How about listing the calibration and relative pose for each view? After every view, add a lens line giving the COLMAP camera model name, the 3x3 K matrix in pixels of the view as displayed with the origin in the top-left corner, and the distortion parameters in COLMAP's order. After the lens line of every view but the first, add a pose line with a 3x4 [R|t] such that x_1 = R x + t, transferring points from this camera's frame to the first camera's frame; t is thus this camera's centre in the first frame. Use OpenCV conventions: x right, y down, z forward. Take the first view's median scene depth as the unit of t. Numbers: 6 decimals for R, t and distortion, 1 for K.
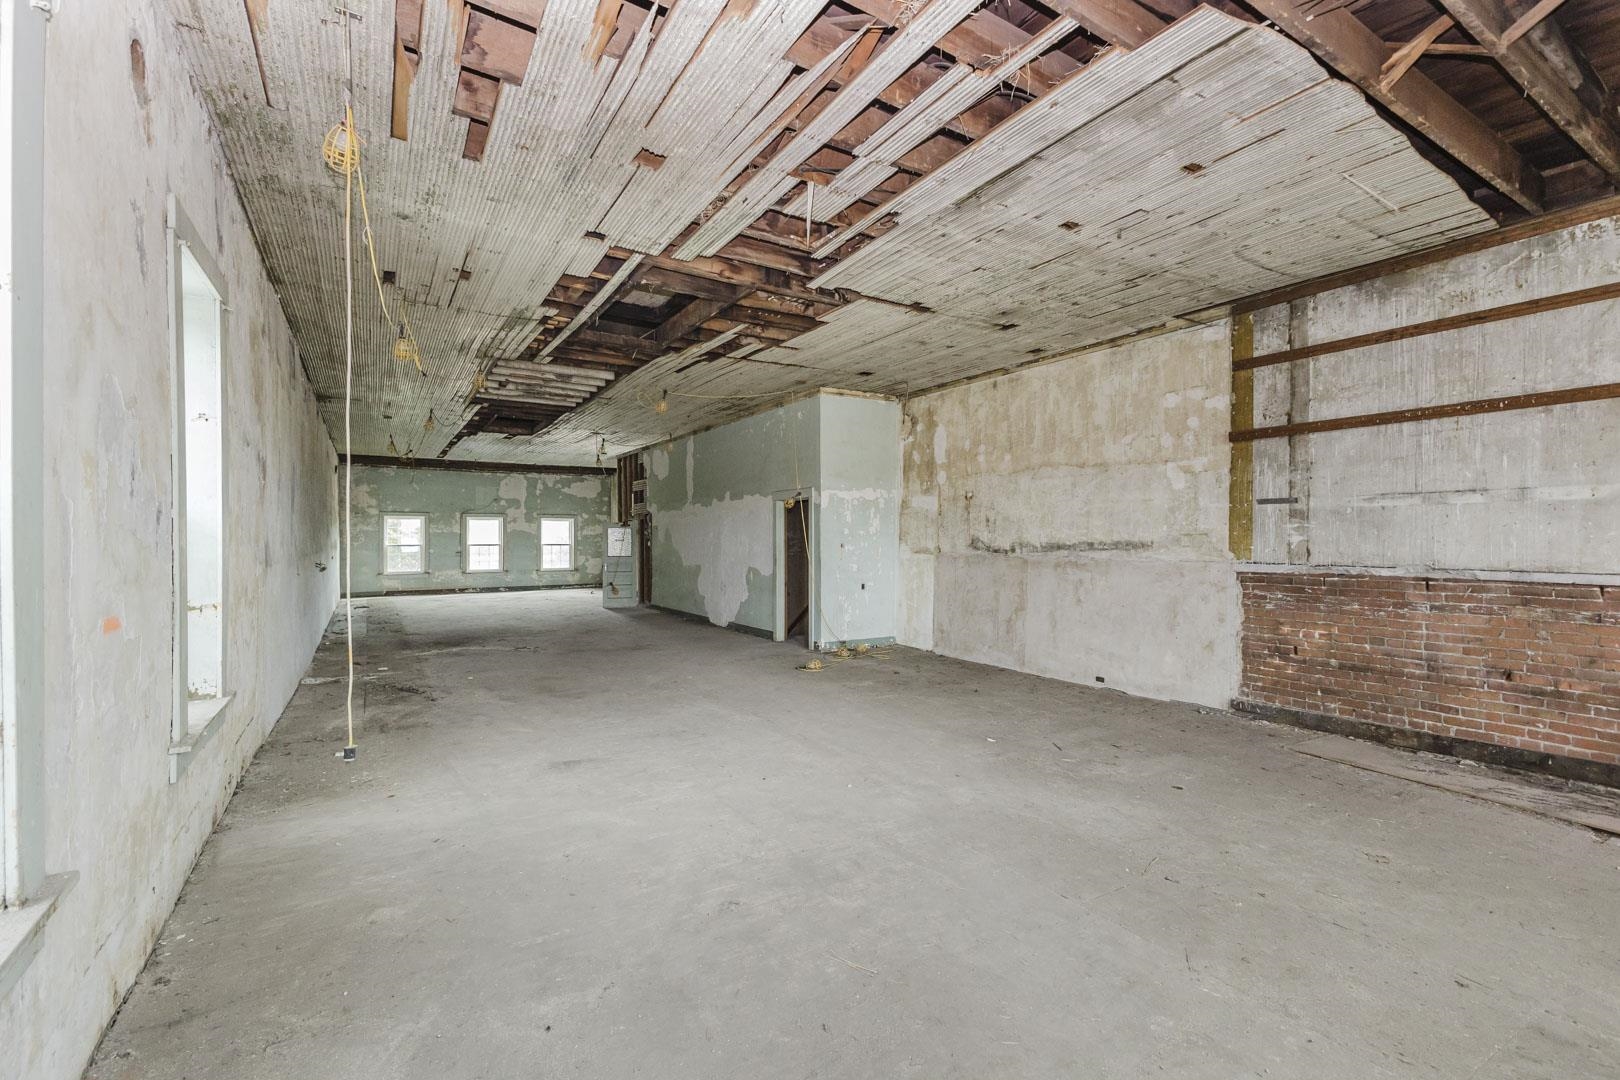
lens RADIAL K [[710.1, 0, 812.9], [0, 710.1, 536.2], [0, 0, 1]] dist [0.026696, -0.010296]
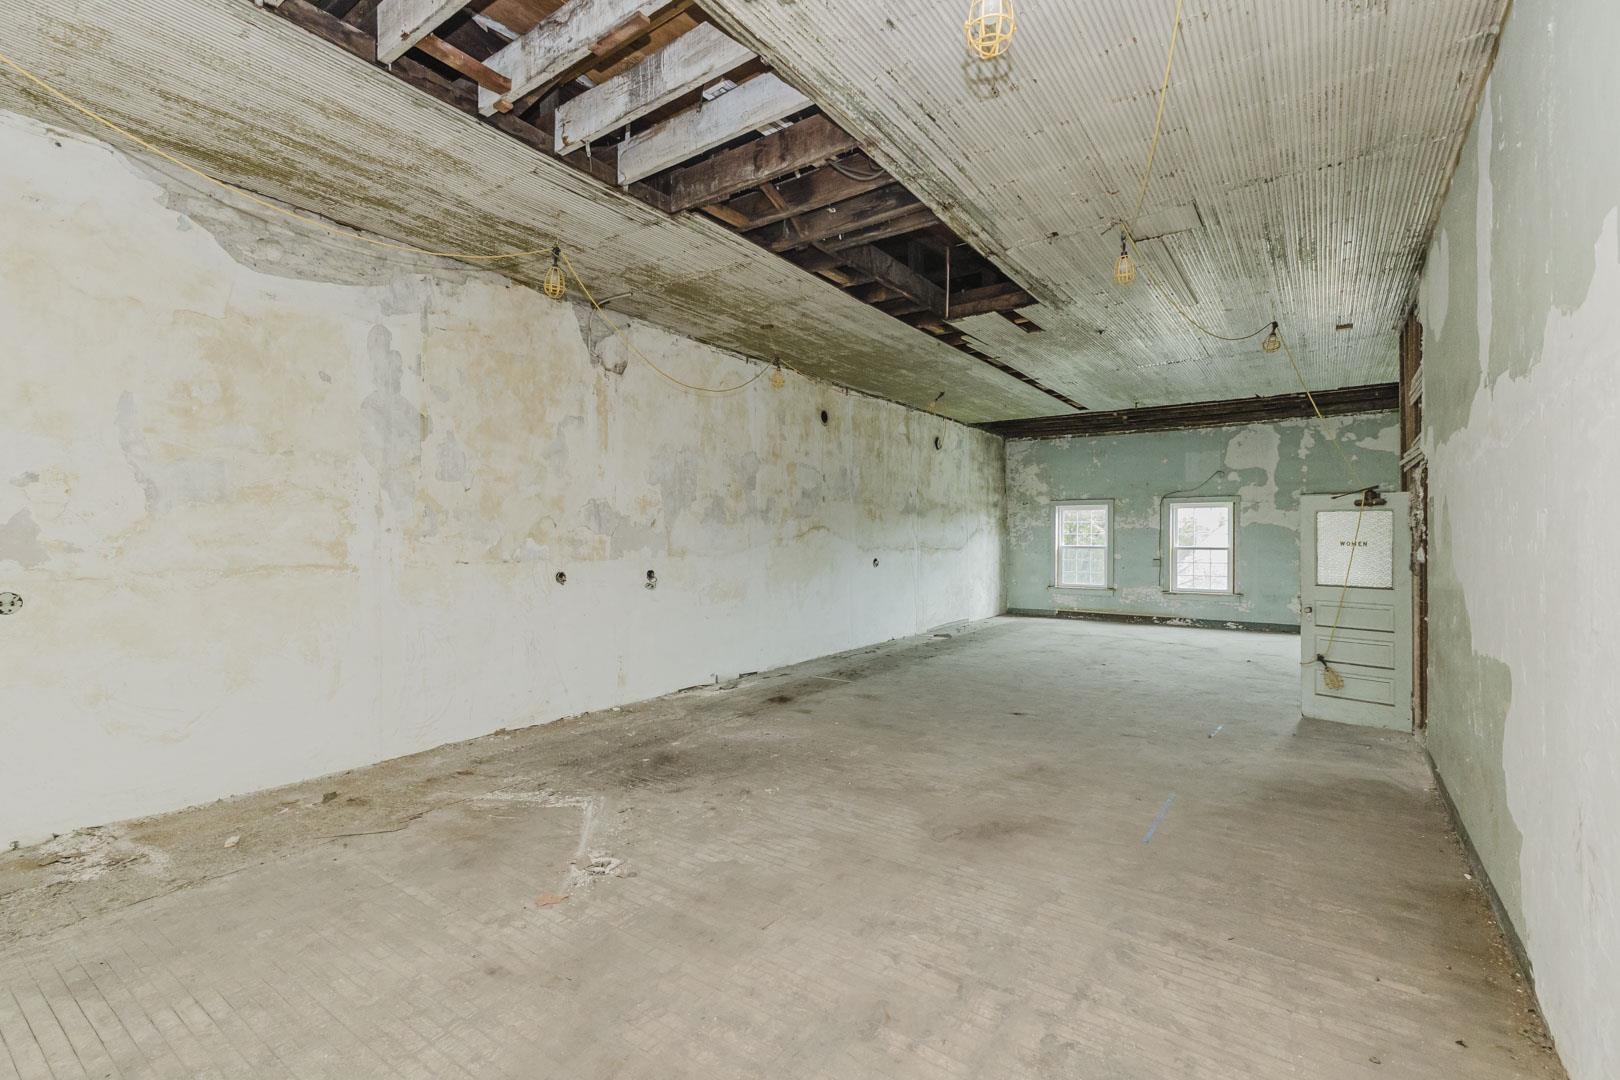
lens RADIAL K [[716.9, 0, 812.4], [0, 716.9, 535.7], [0, 0, 1]] dist [0.015737, -0.000019]
pose [[0.387162, 0.000688, -0.922012, -0.096057], [-0.000372, 1.000000, 0.000590, 0.003792], [0.922012, 0.000115, 0.387162, 1.688693]]
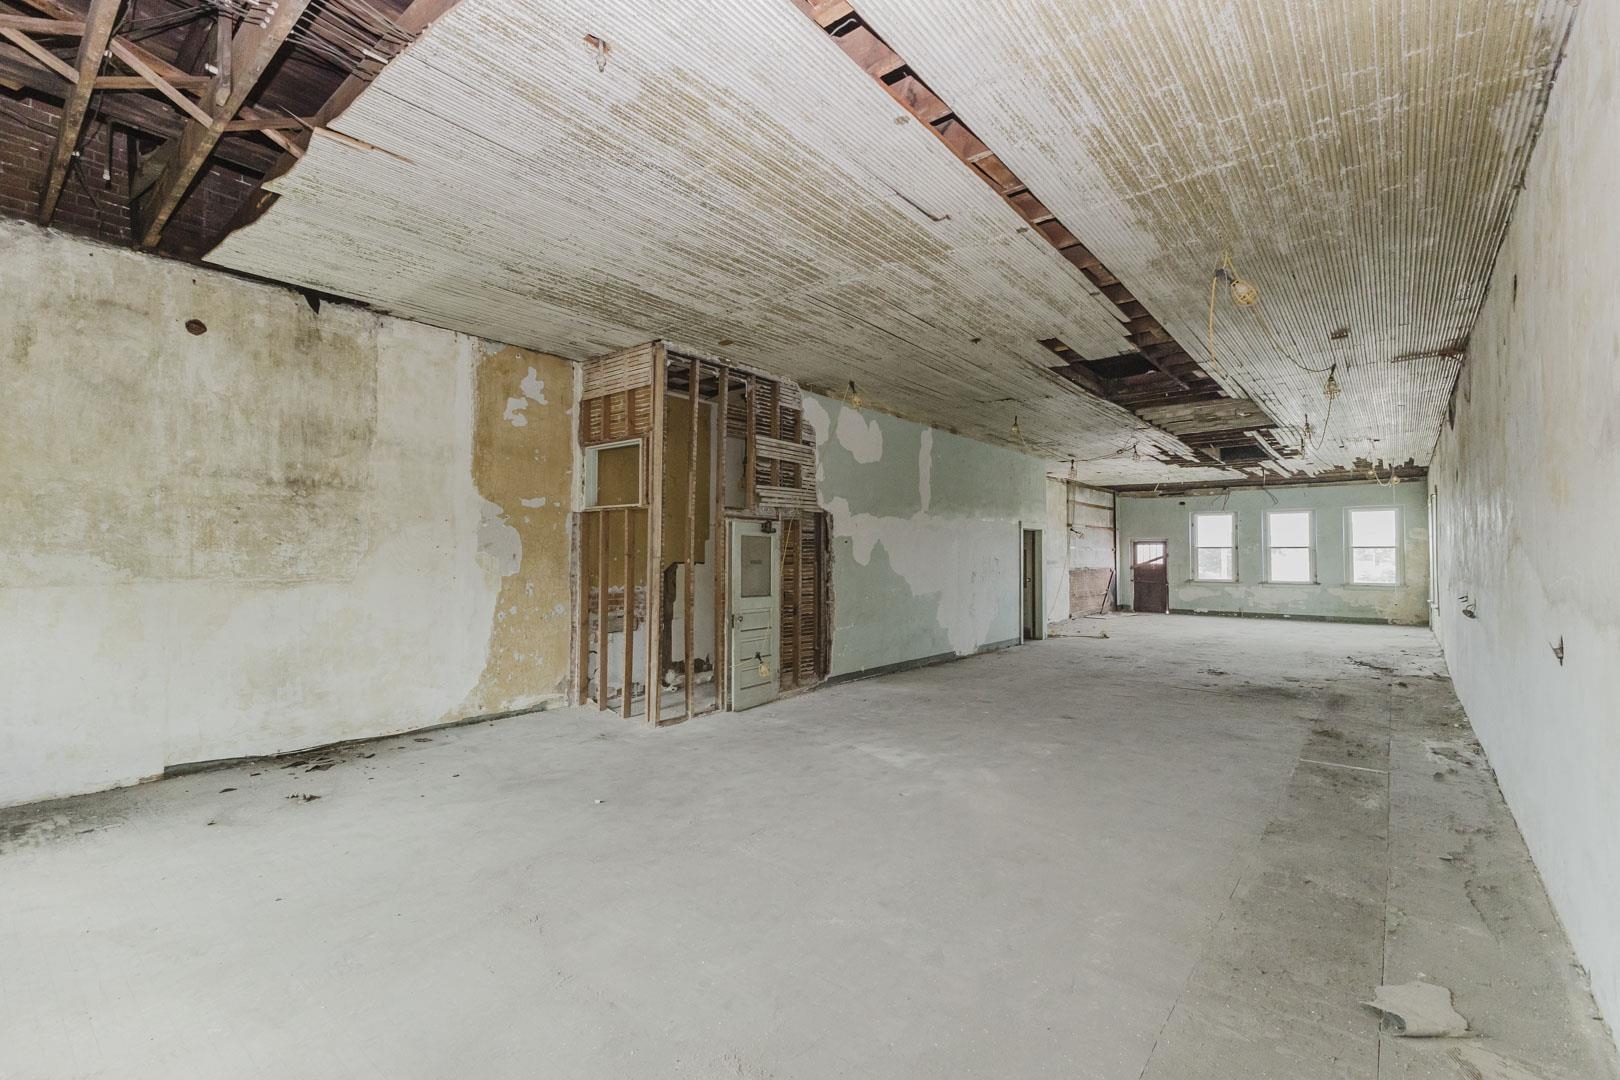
lens RADIAL K [[709.5, 0, 811.1], [0, 709.5, 536.2], [0, 0, 1]] dist [0.008248, -0.000072]
pose [[-0.322058, 0.027609, 0.946317, -2.022208], [-0.007146, 0.999475, -0.031592, 0.008984], [-0.946693, -0.016937, -0.321691, 3.229453]]
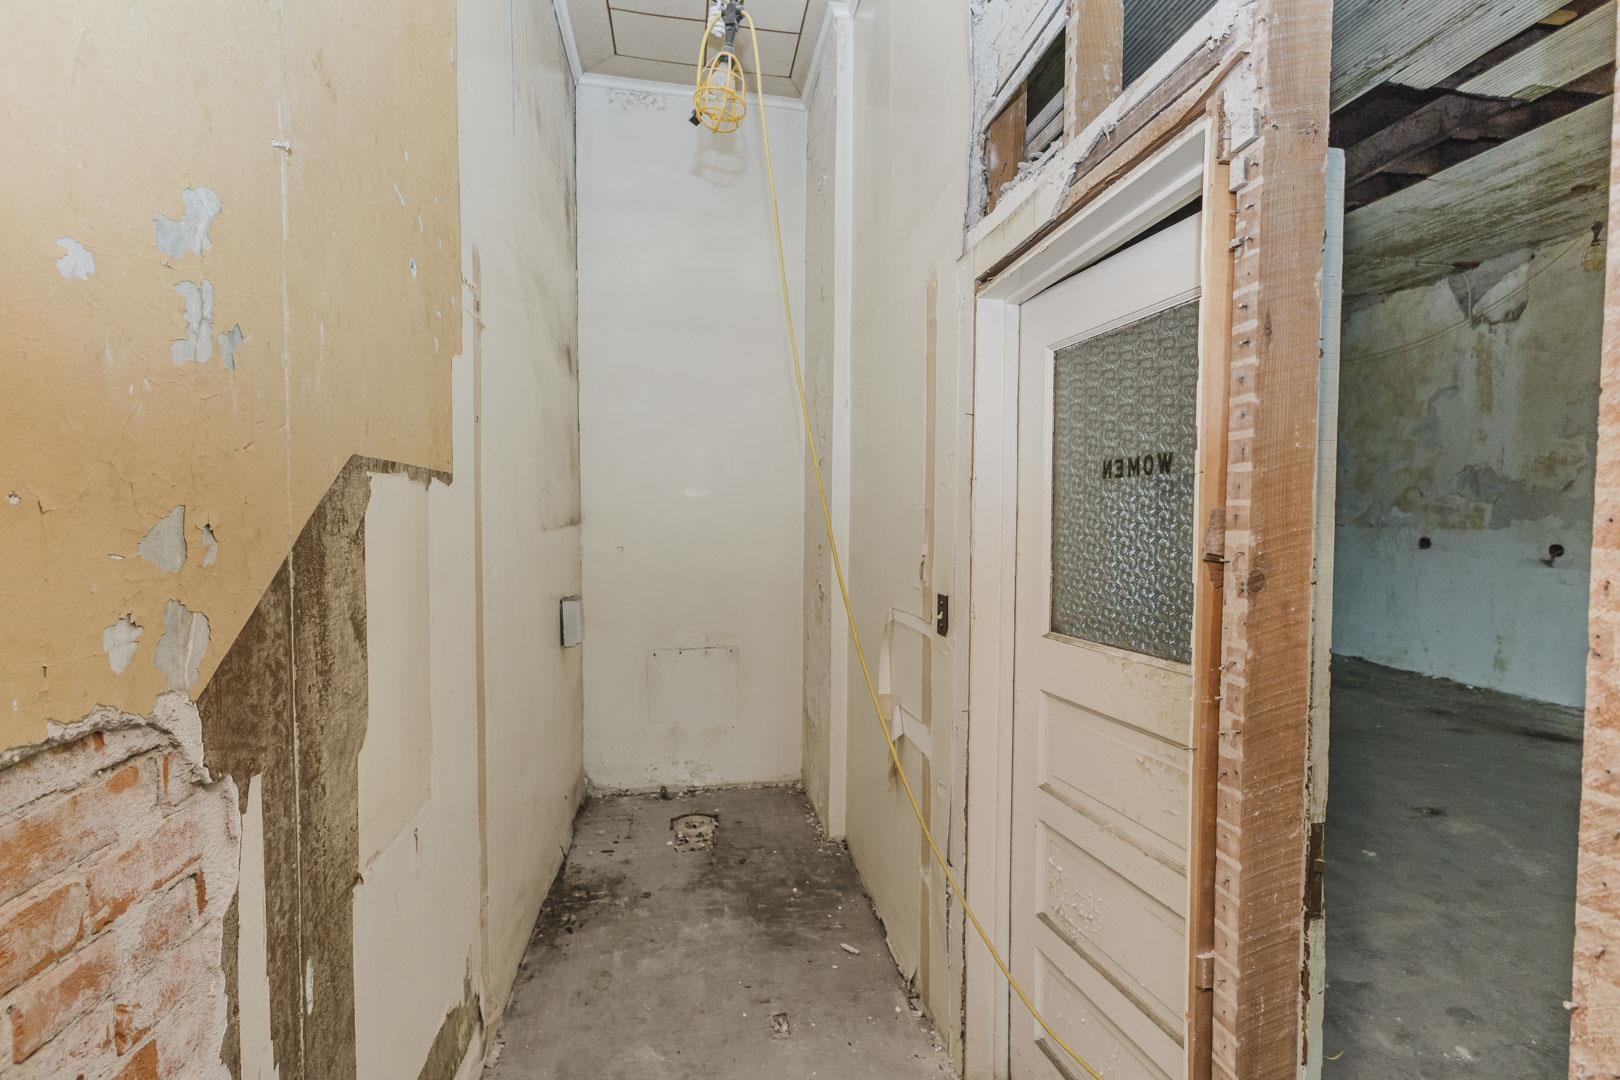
lens RADIAL K [[709.4, 0, 817.8], [0, 709.4, 534.3], [0, 0, 1]] dist [0.009476, -0.000503]
pose [[-0.932940, -0.016377, 0.359658, -0.726090], [-0.008467, 0.999687, 0.023556, 0.033857], [-0.359932, 0.018931, -0.932787, 3.162604]]
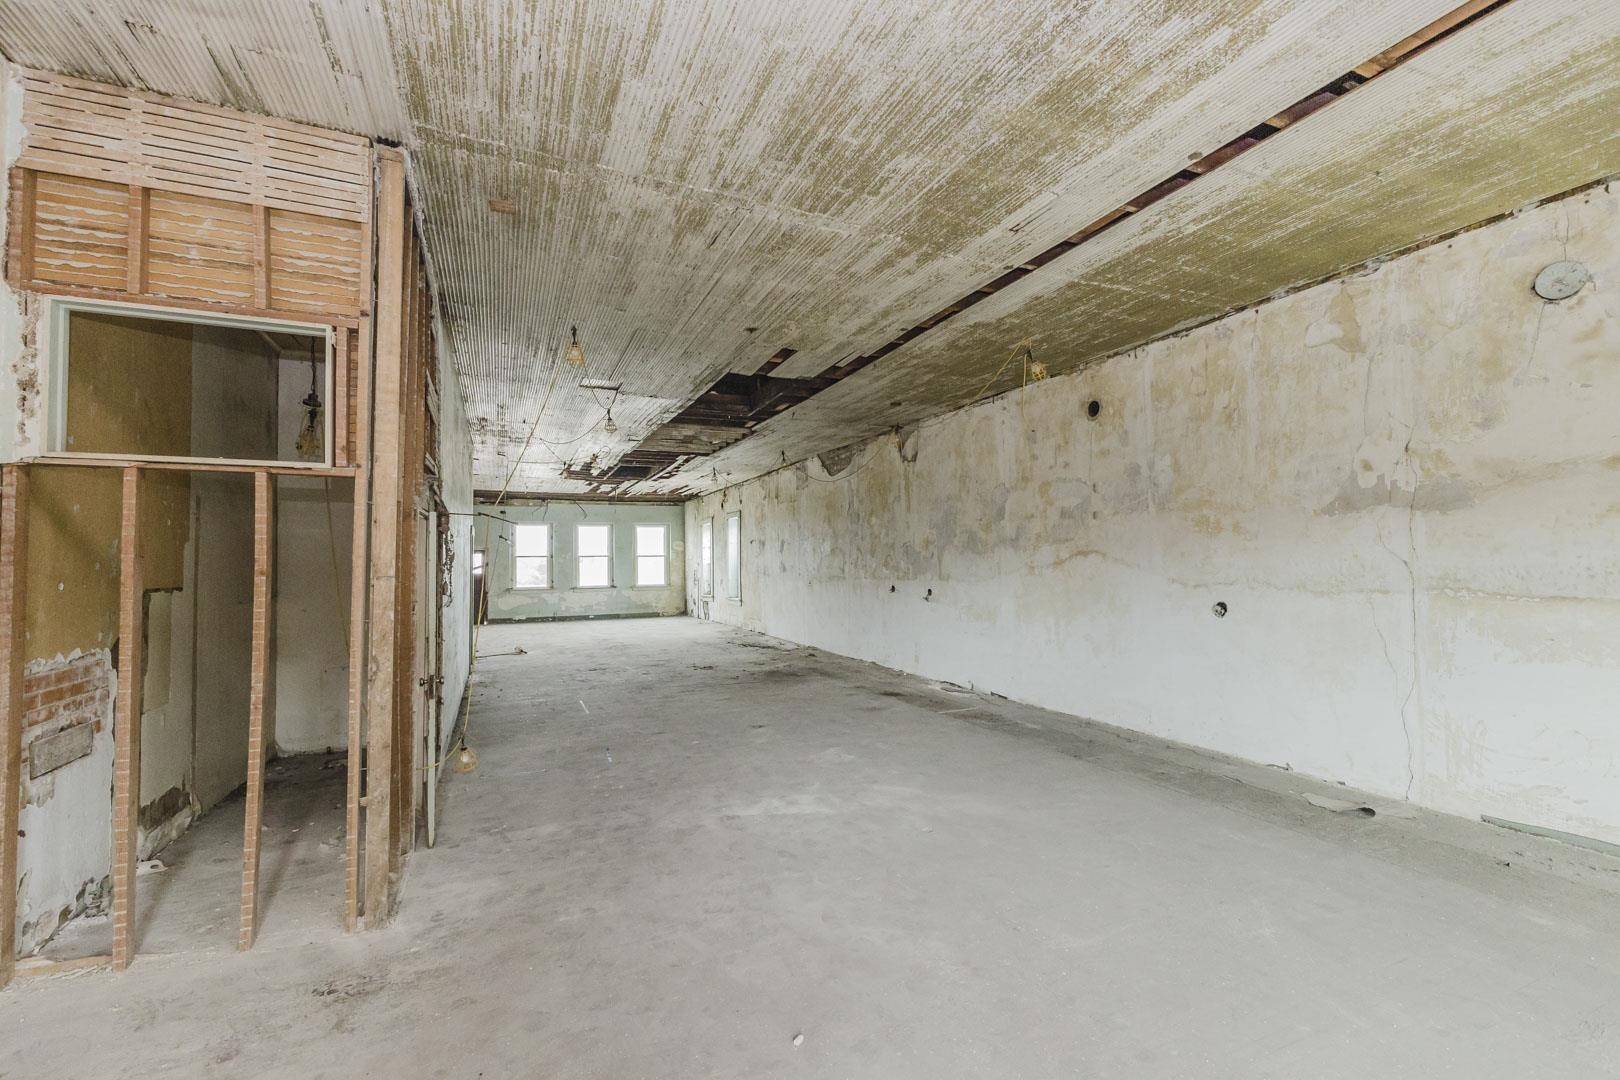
lens RADIAL K [[702.0, 0, 814.5], [0, 702.0, 535.4], [0, 0, 1]] dist [0.009693, -0.000252]
pose [[-0.991079, 0.017235, 0.132153, -1.259561], [0.011664, 0.999015, -0.042814, 0.003107], [-0.132761, -0.040890, -0.990304, 3.613056]]
